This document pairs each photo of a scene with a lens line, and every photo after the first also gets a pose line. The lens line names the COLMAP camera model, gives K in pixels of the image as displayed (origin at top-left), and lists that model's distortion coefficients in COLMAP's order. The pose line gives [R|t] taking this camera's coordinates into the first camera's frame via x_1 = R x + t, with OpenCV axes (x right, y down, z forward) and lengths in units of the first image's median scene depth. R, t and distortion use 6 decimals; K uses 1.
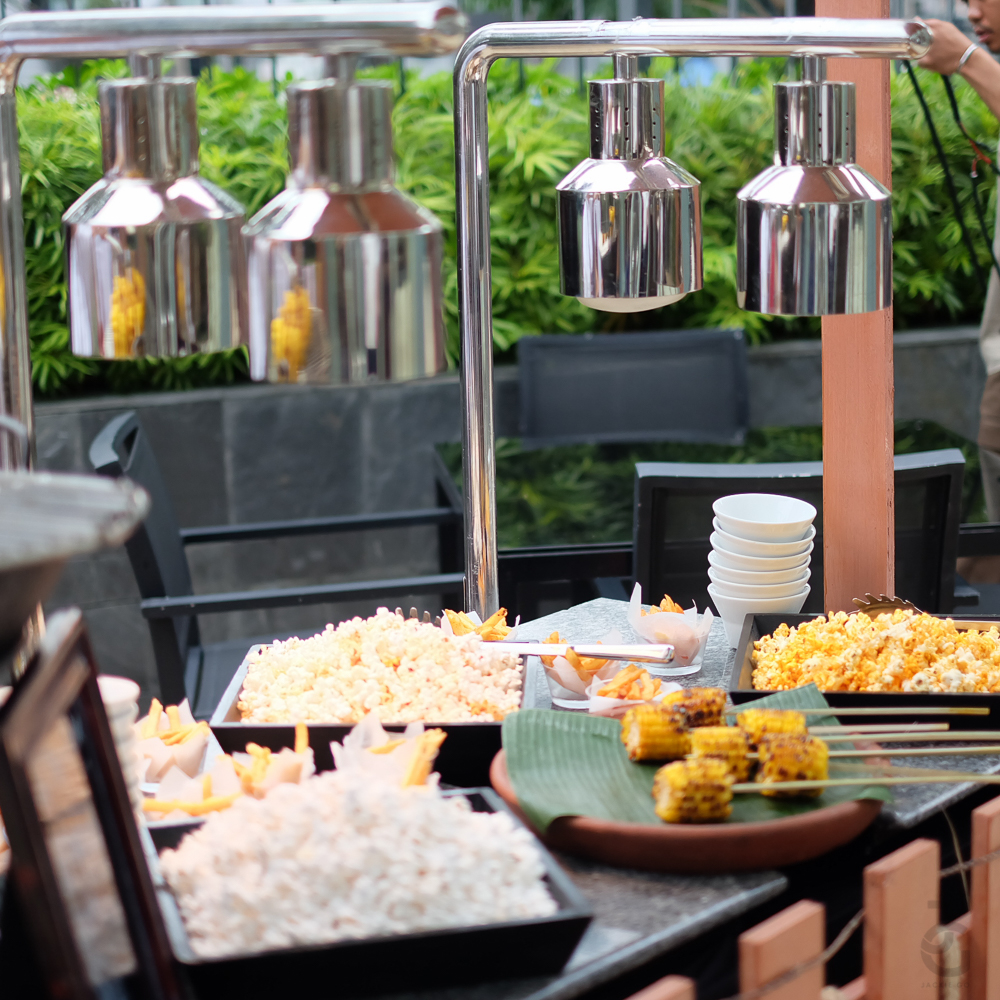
lens RADIAL K [[2283.0, 0, 502.1], [0, 2283.0, 504.0], [0, 0, 1]] dist [0.025992, 0.000000]
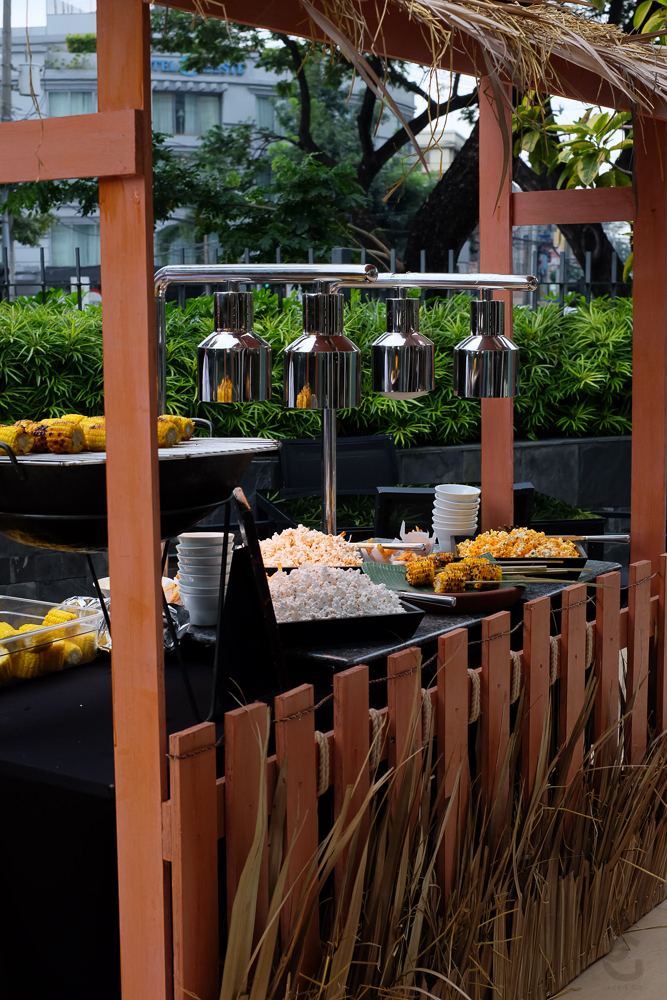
lens RADIAL K [[1532.5, 0, 331.3], [0, 1532.5, 495.4], [0, 0, 1]] dist [0.056749, 0.000000]
pose [[0.994813, 0.007425, 0.101450, -0.179525], [-0.000684, 0.997798, -0.066317, 0.119857], [-0.101719, 0.065904, 0.992628, -0.536765]]
